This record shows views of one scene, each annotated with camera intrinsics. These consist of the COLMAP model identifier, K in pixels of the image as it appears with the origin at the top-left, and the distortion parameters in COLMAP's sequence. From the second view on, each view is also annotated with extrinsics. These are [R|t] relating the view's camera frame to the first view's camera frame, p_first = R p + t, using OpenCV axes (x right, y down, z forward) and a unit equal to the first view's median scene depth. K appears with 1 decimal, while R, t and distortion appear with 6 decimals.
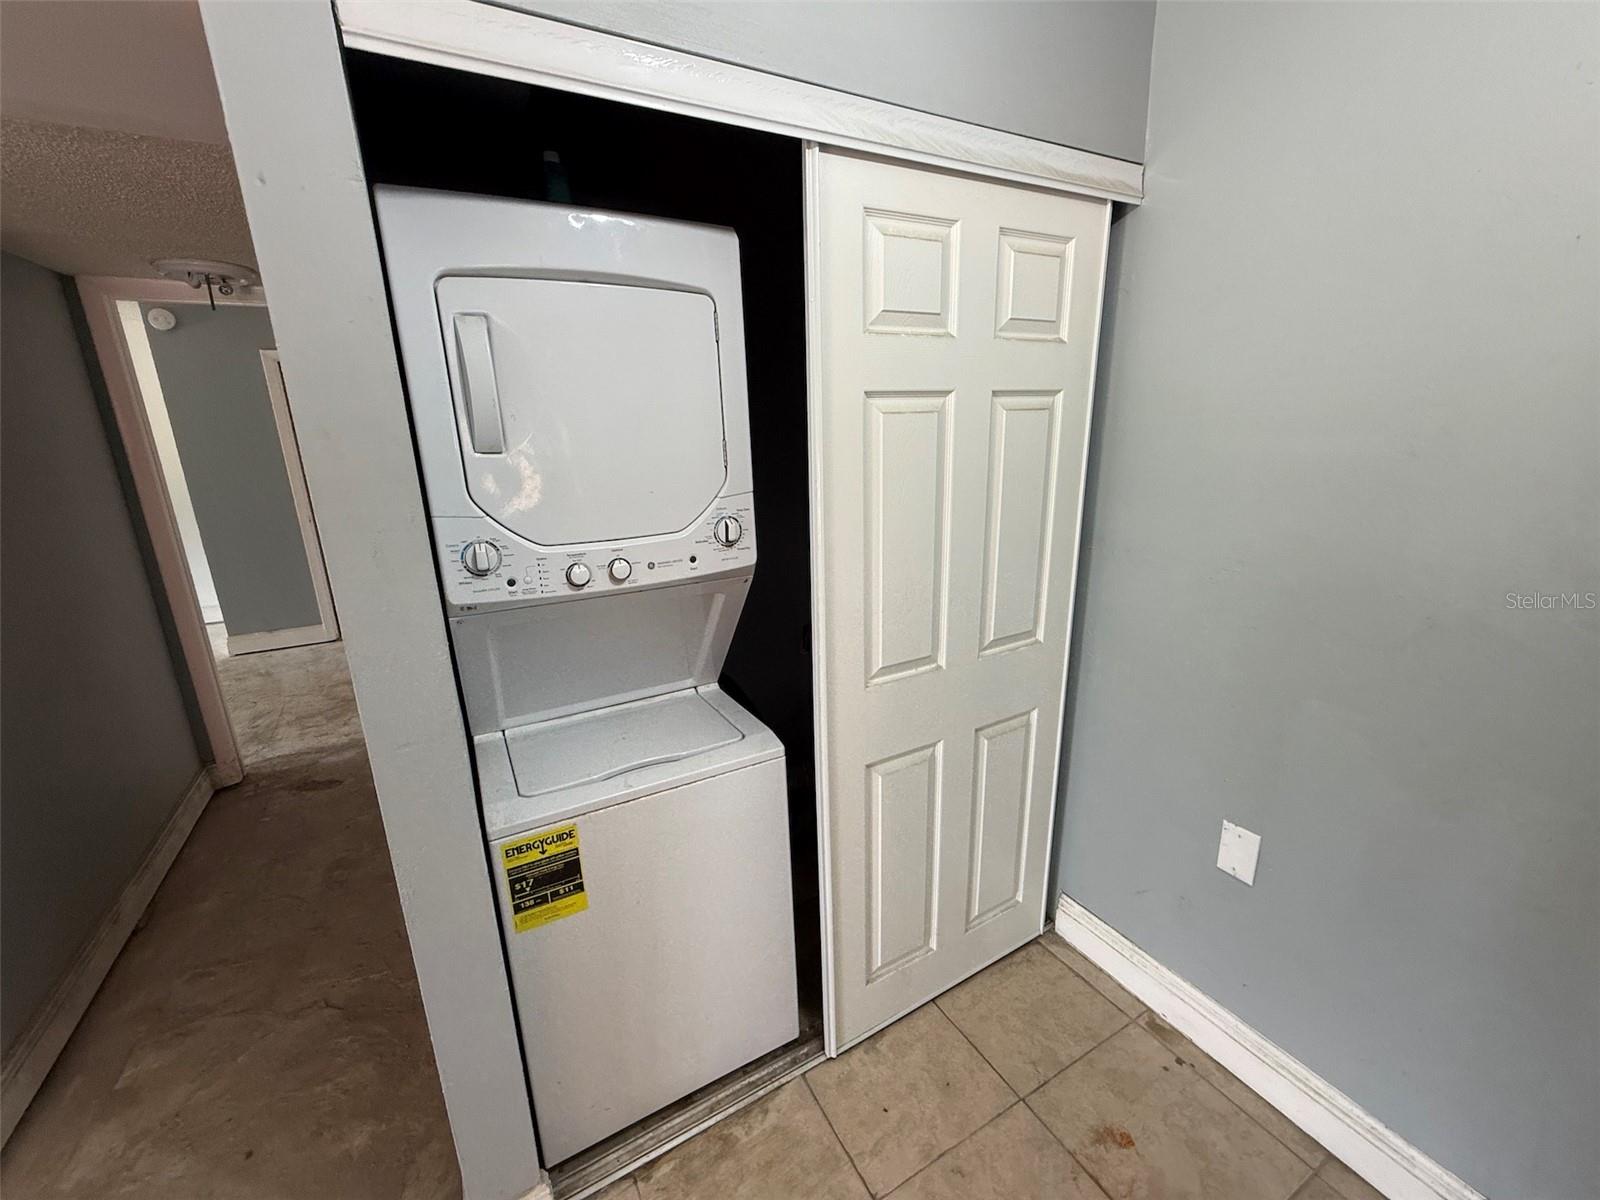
lens RADIAL K [[650.4, 0, 803.5], [0, 650.4, 599.9], [0, 0, 1]] dist [0.002162, 0.000367]
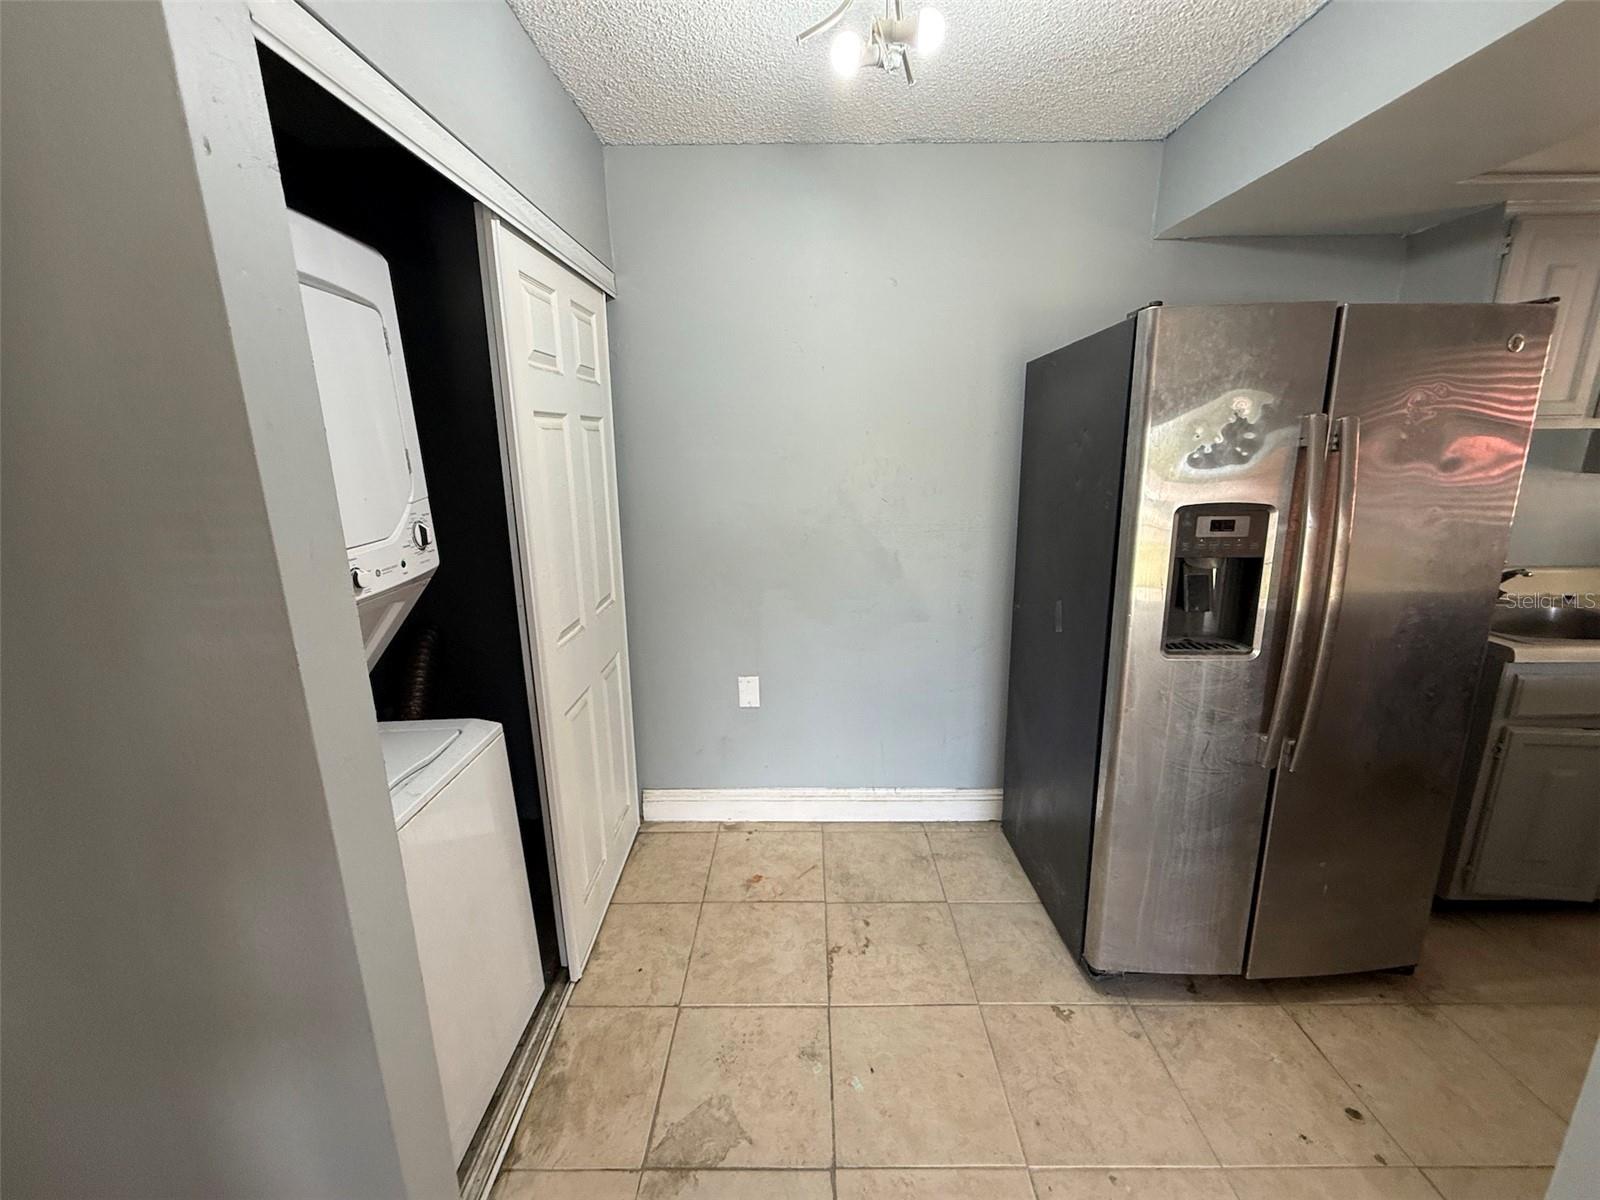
lens RADIAL K [[650.4, 0, 805.4], [0, 650.4, 599.1], [0, 0, 1]] dist [0.002162, 0.000367]
pose [[0.491940, -0.186600, 0.850397, -0.684152], [0.224851, 0.970855, 0.082959, 0.044389], [-0.841093, 0.150402, 0.519560, -0.047008]]
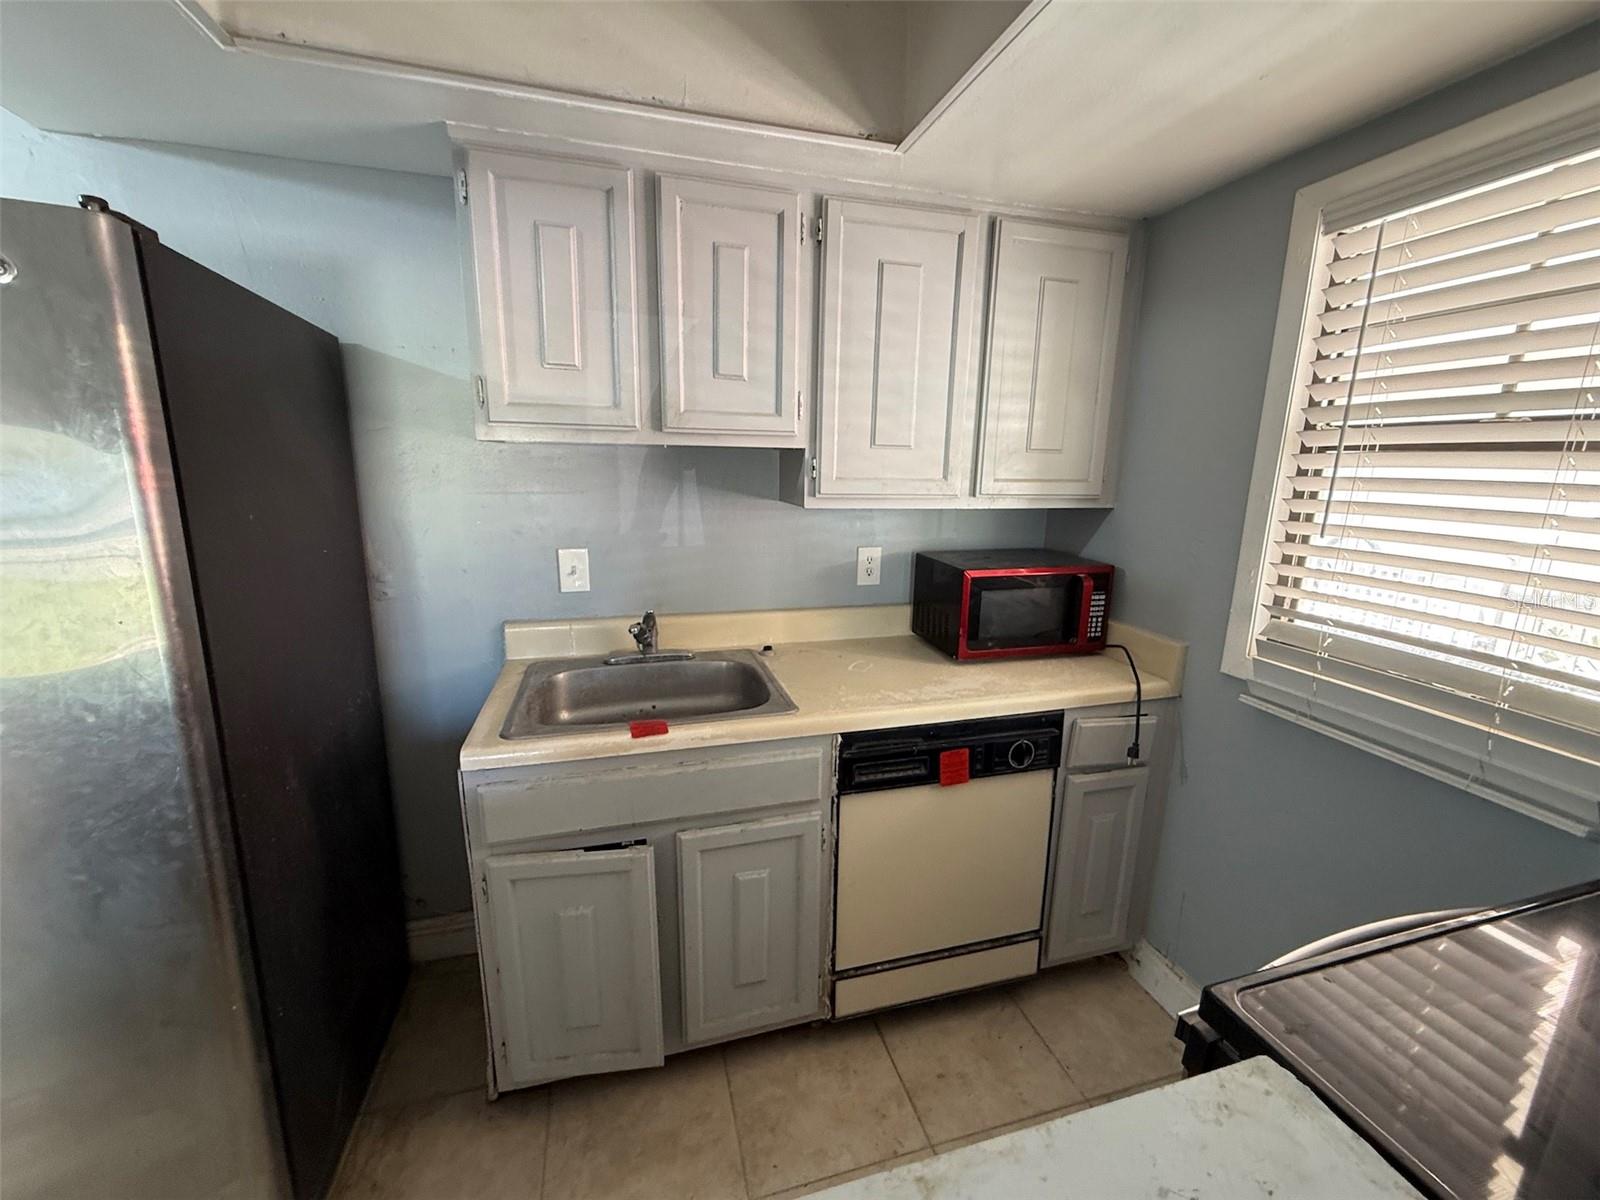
lens RADIAL K [[650.4, 0, 812.6], [0, 650.4, 596.6], [0, 0, 1]] dist [0.002162, 0.000367]
pose [[0.227451, -0.177752, 0.957429, 0.373437], [0.233604, 0.964449, 0.123559, 0.358580], [-0.945355, 0.195556, 0.260888, -1.279593]]
